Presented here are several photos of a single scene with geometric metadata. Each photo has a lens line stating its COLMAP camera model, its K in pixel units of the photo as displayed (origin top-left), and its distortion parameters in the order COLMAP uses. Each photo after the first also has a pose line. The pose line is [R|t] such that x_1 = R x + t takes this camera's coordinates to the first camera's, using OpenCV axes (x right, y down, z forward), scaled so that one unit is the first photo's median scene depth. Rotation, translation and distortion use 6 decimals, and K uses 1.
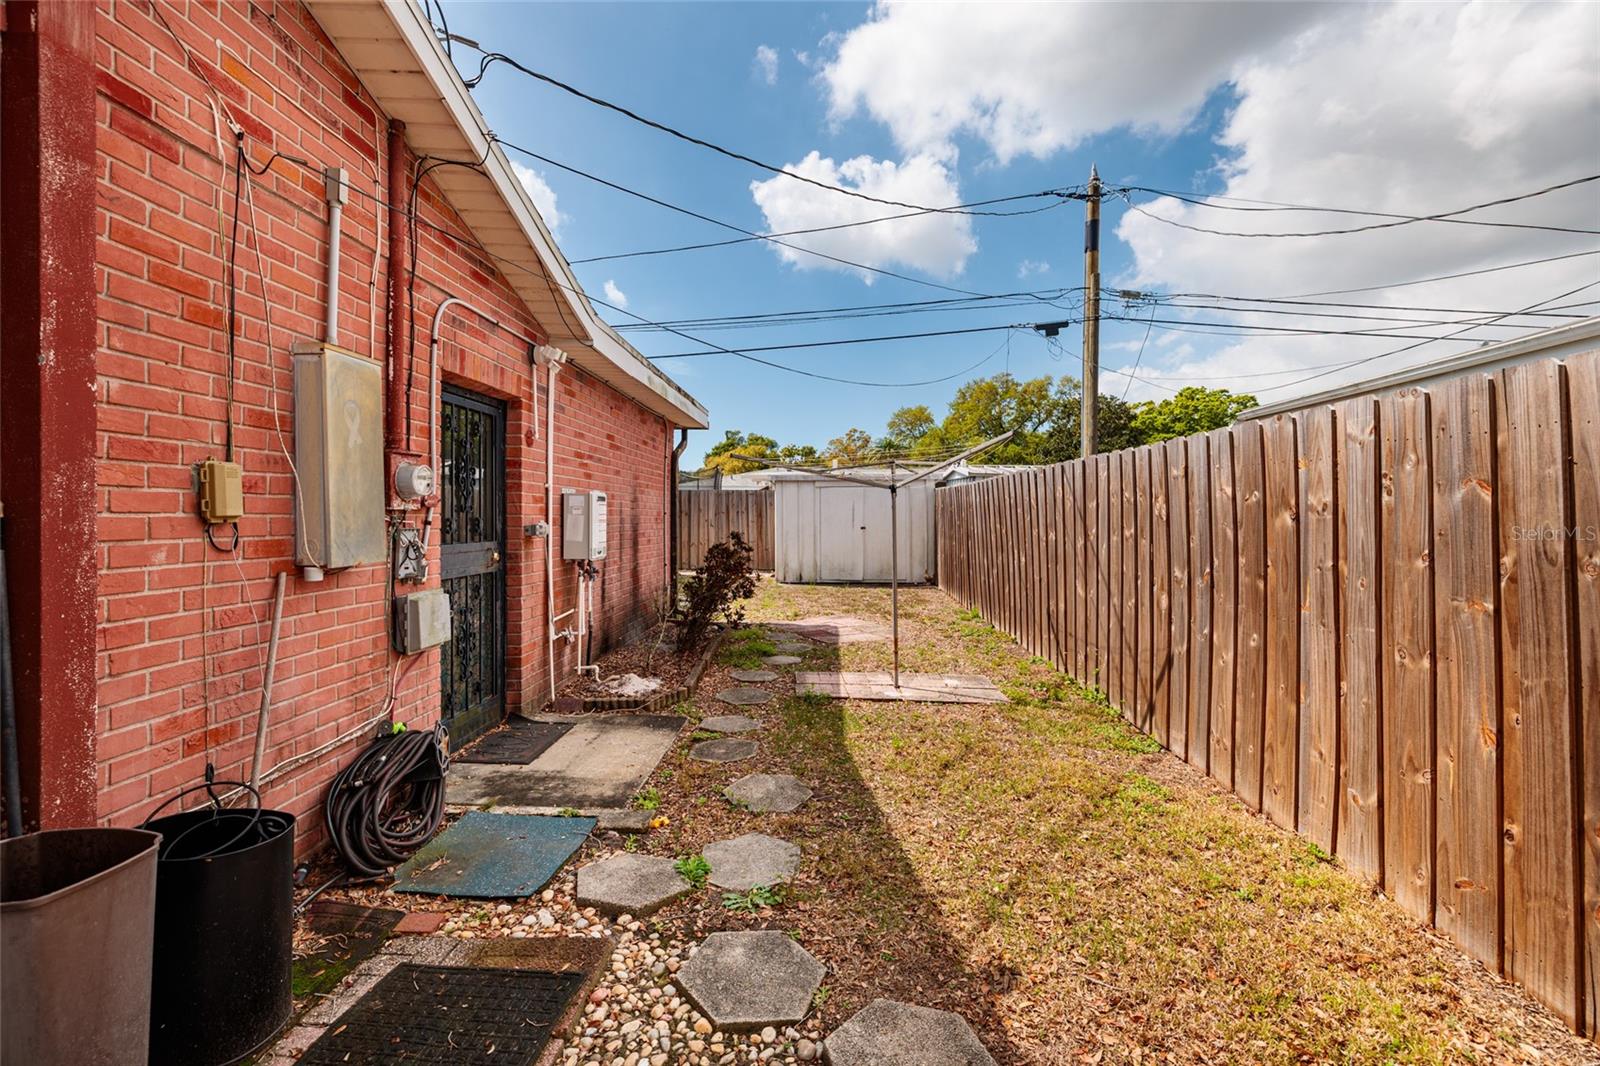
lens RADIAL K [[696.3, 0, 803.3], [0, 696.3, 525.4], [0, 0, 1]] dist [0.002374, 0.000167]
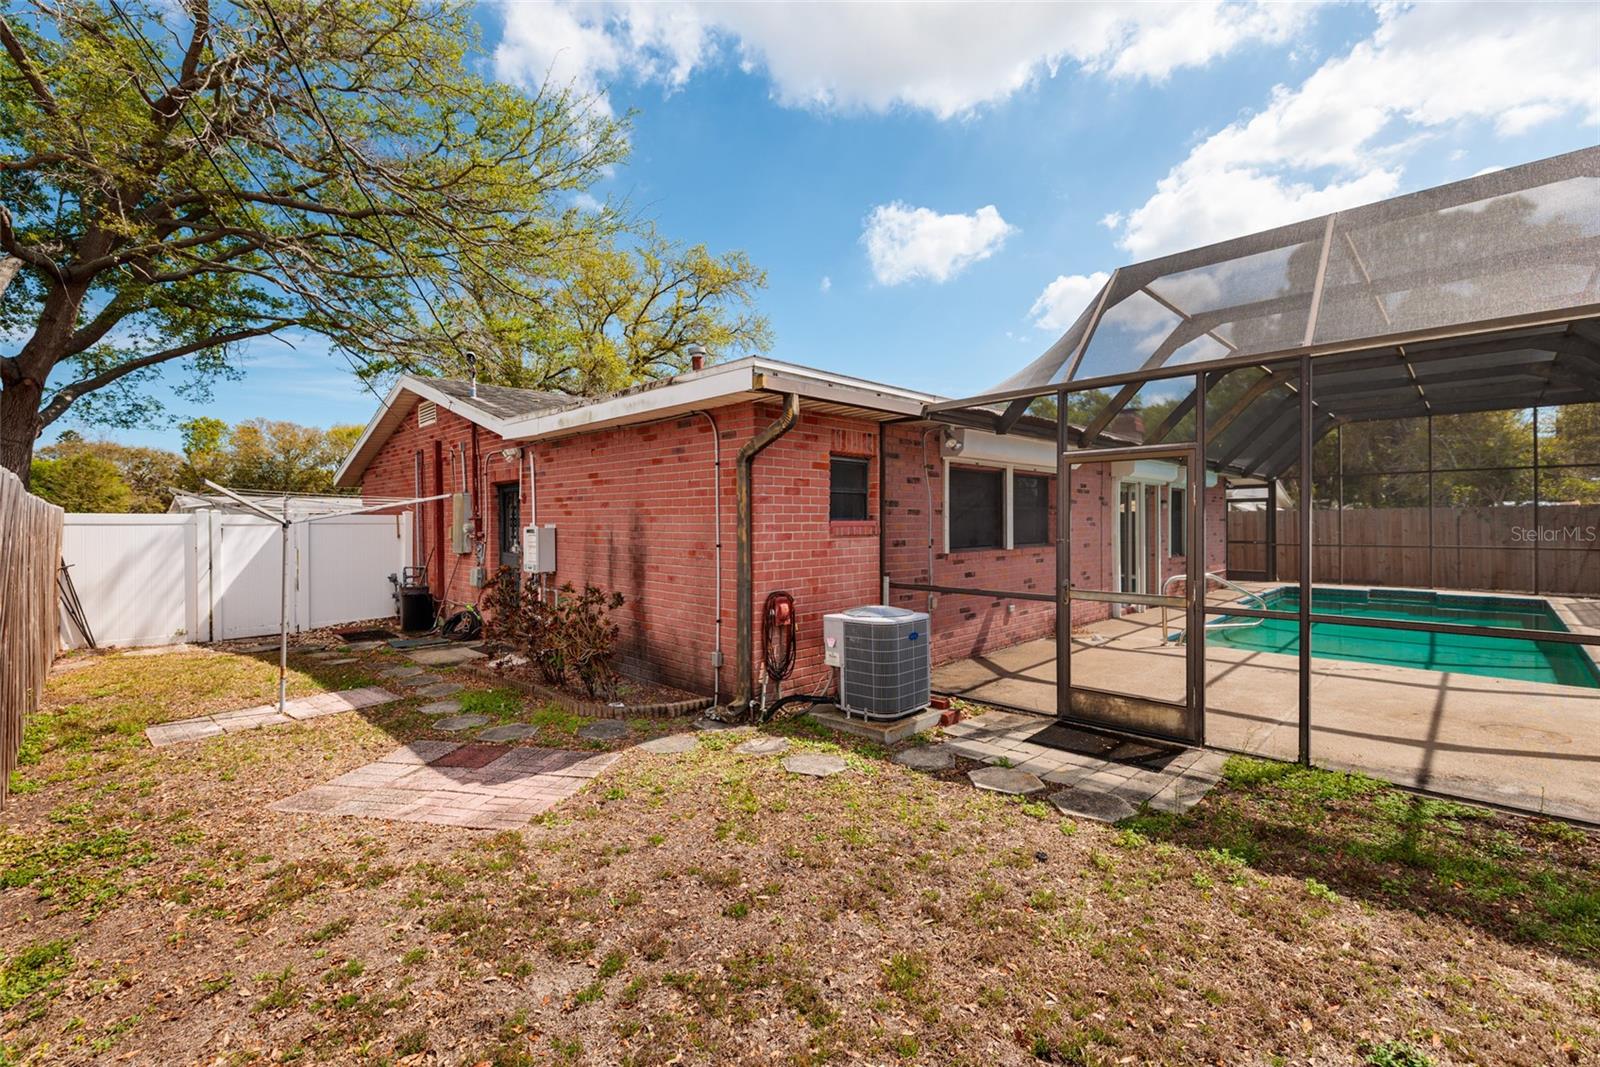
lens RADIAL K [[696.3, 0, 803.3], [0, 696.3, 525.9], [0, 0, 1]] dist [0.002374, 0.000167]
pose [[-0.677970, 0.005539, -0.735069, 0.156487], [-0.007635, 0.999865, 0.014576, -0.029651], [0.735050, 0.015495, -0.677836, 0.956302]]
